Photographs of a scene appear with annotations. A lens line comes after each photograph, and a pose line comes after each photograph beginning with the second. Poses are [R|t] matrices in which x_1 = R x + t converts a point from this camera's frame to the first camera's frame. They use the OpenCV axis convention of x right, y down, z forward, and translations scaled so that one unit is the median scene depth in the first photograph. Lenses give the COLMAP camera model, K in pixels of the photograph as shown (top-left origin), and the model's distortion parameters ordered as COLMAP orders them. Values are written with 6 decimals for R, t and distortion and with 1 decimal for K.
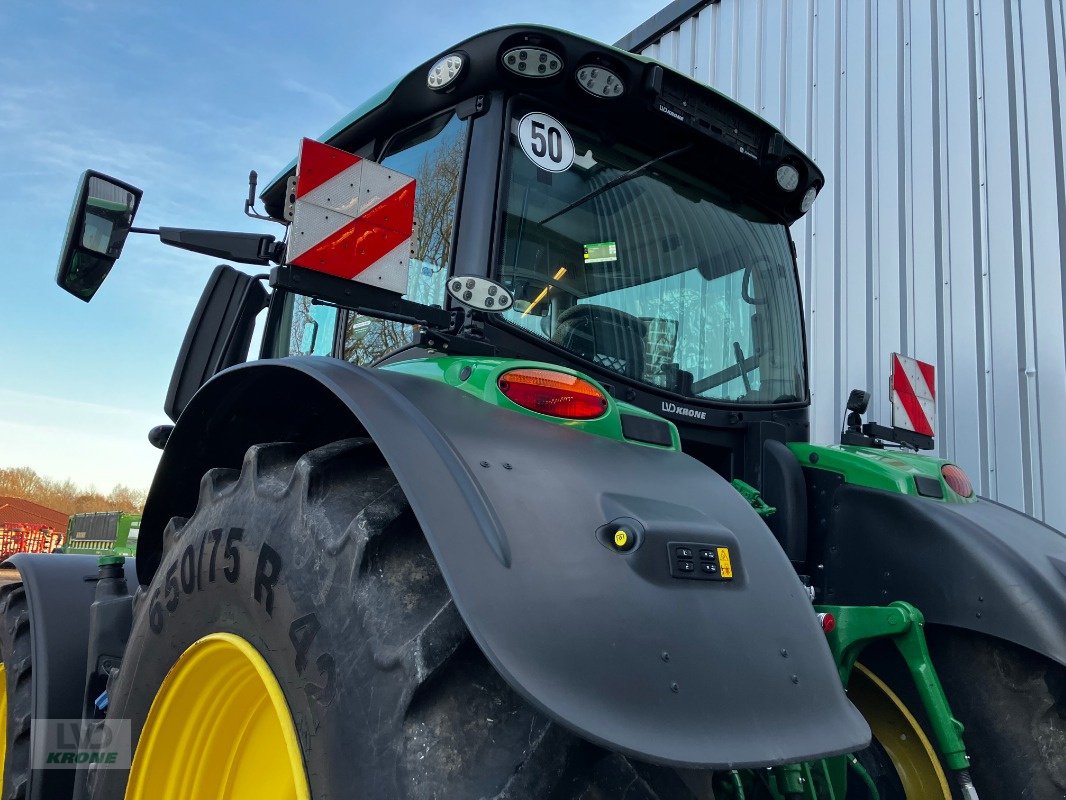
lens RADIAL K [[864.8, 0, 528.8], [0, 864.8, 393.7], [0, 0, 1]] dist [0.058133, -0.073315]
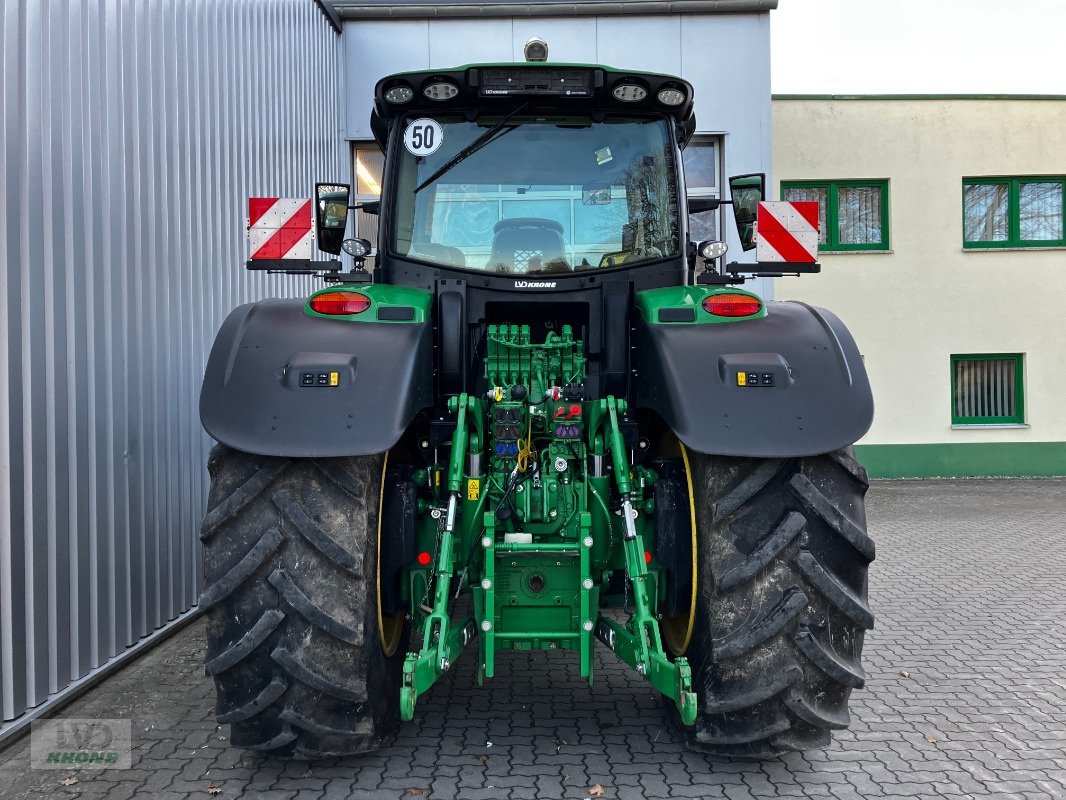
lens RADIAL K [[864.8, 0, 528.8], [0, 864.8, 393.7], [0, 0, 1]] dist [0.058133, -0.073315]
pose [[0.788908, -0.049616, -0.612505, 1.186203], [0.157648, 0.979718, 0.123689, 0.018924], [0.593945, -0.194140, 0.780730, -0.280748]]
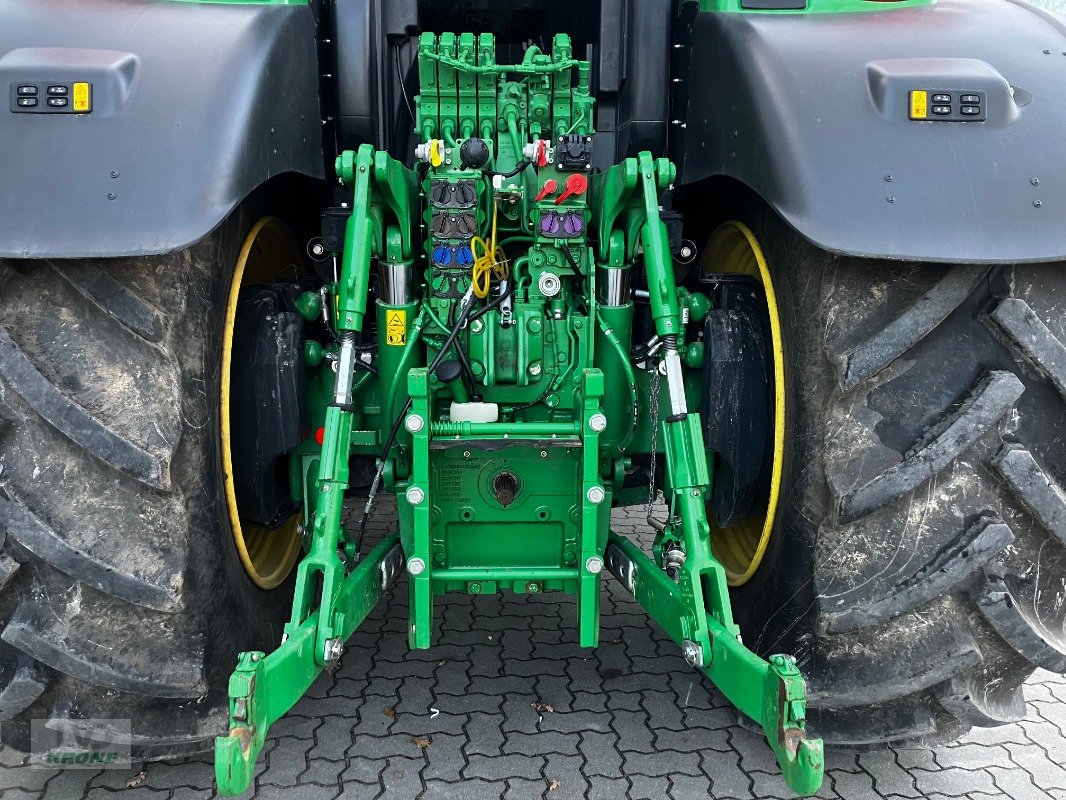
lens RADIAL K [[864.8, 0, 528.8], [0, 864.8, 393.7], [0, 0, 1]] dist [0.058133, -0.073315]
pose [[0.801787, 0.068530, -0.593668, 0.797773], [0.149680, 0.938711, 0.310512, 0.169388], [0.578562, -0.337825, 0.742388, 0.225121]]
